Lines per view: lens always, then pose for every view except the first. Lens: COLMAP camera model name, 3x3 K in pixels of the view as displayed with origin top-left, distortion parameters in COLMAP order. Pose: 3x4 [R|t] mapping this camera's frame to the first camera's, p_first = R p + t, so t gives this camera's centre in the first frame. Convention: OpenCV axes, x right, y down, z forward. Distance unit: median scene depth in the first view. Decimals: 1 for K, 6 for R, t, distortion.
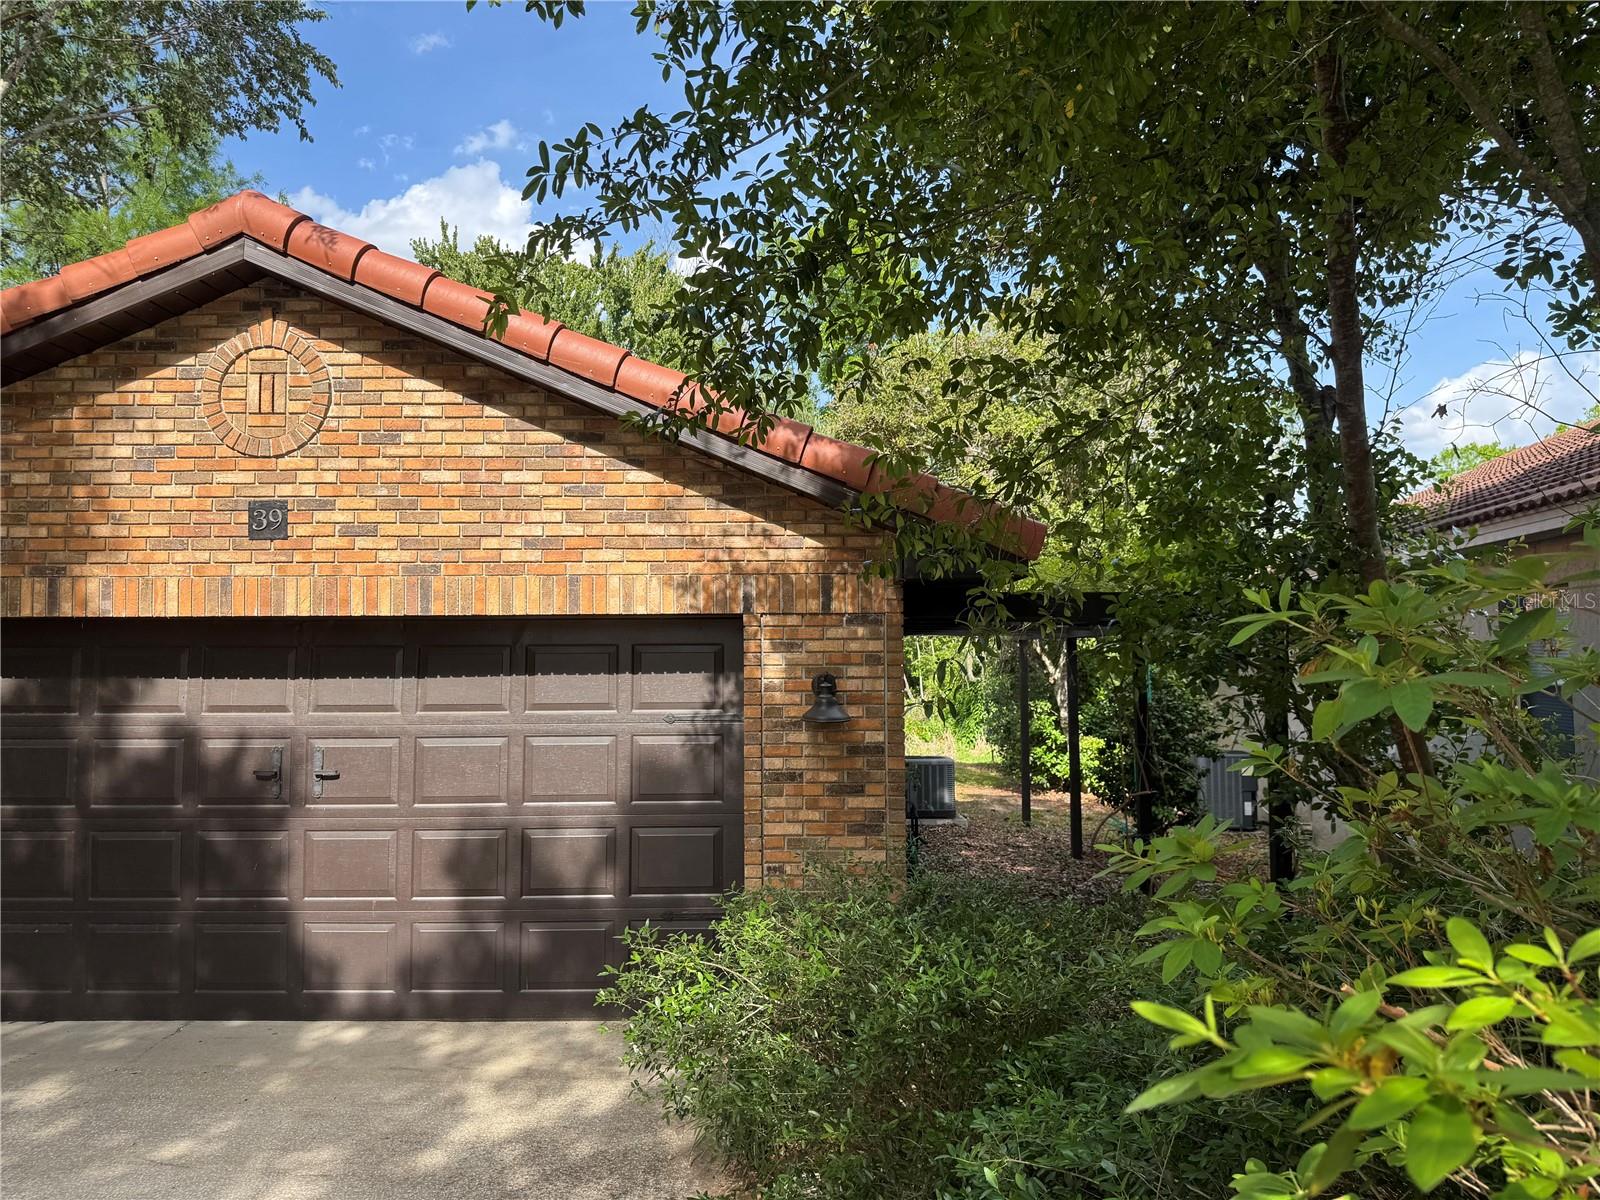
lens RADIAL K [[1136.5, 0, 800.0], [0, 1136.5, 600.0], [0, 0, 1]] dist [0.091603, -0.122388]
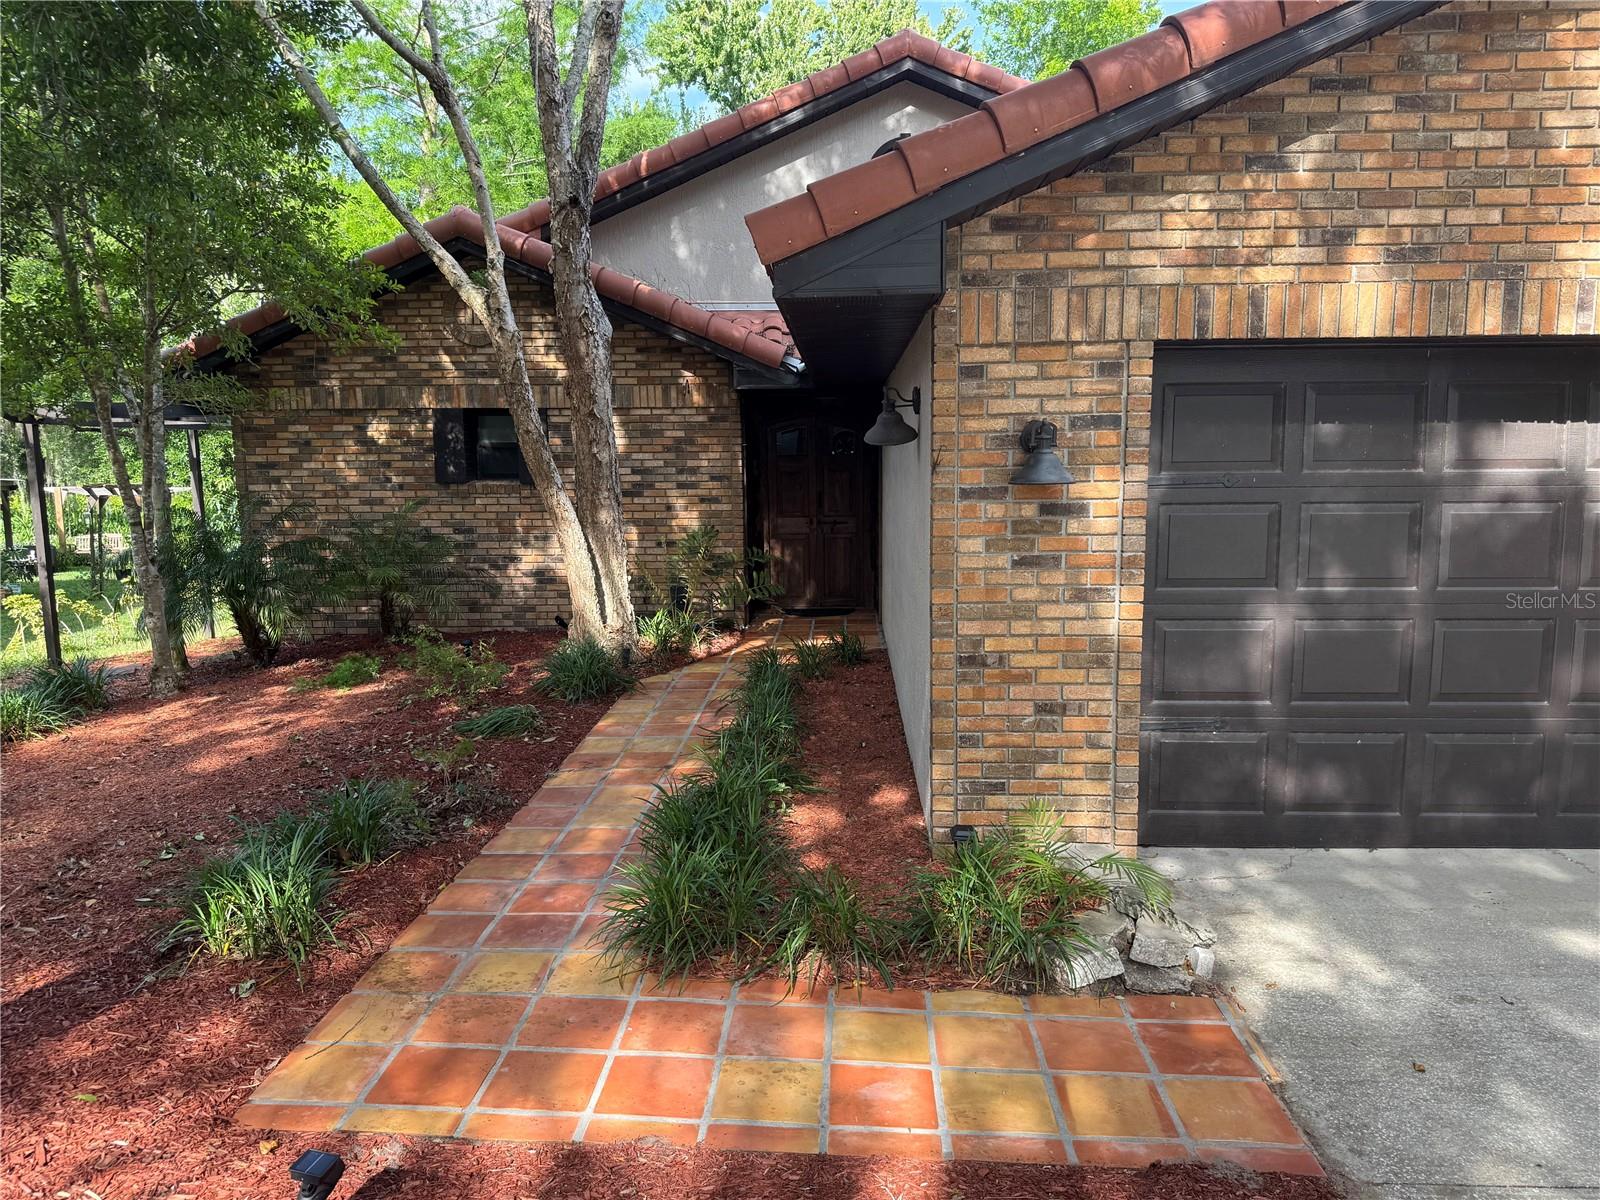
lens RADIAL K [[1160.7, 0, 798.1], [0, 1160.7, 654.8], [0, 0, 1]] dist [0.040551, -0.076598]
pose [[0.999207, -0.003652, -0.039660, -1.072418], [0.012207, 0.975943, 0.217684, 0.046480], [0.037911, -0.217996, 0.975213, 0.209575]]
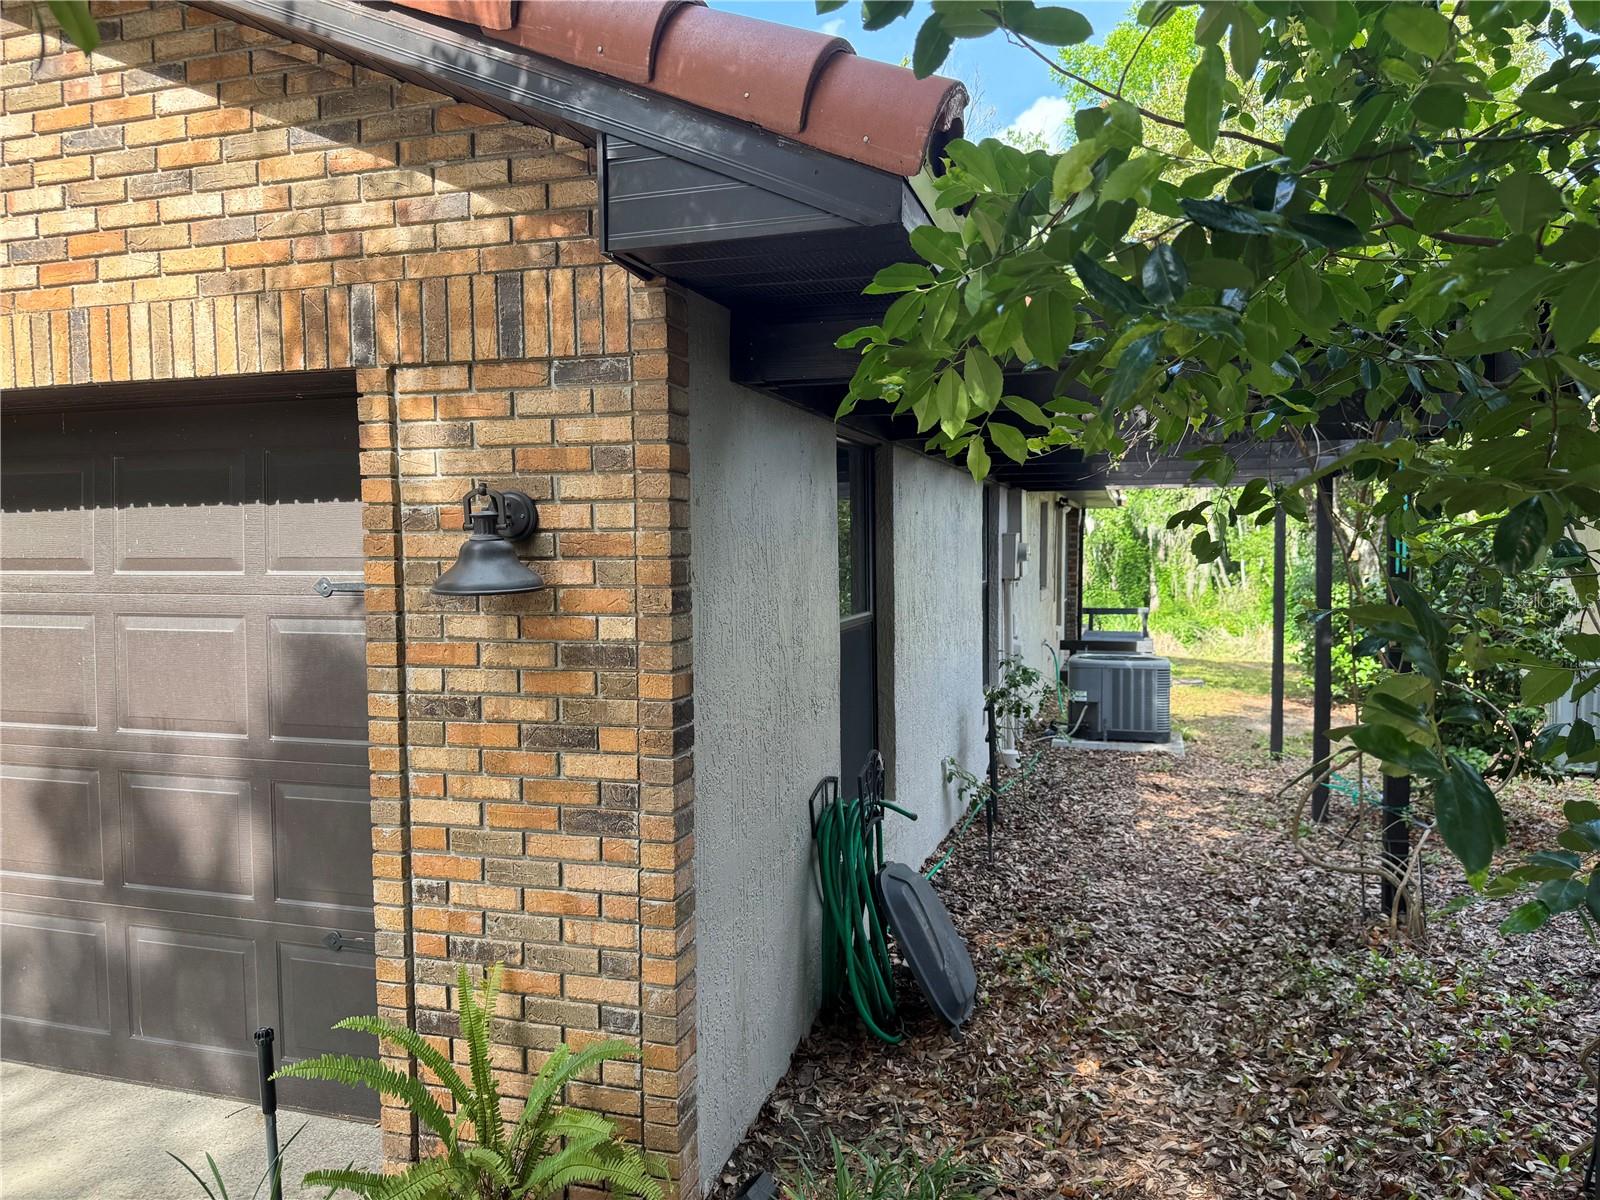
lens RADIAL K [[1136.5, 0, 800.0], [0, 1136.5, 600.0], [0, 0, 1]] dist [0.091603, -0.122388]
pose [[0.956868, 0.011079, -0.290310, 0.267921], [0.019723, 0.994490, 0.102963, 0.062427], [0.289851, -0.104248, 0.951377, 0.580255]]
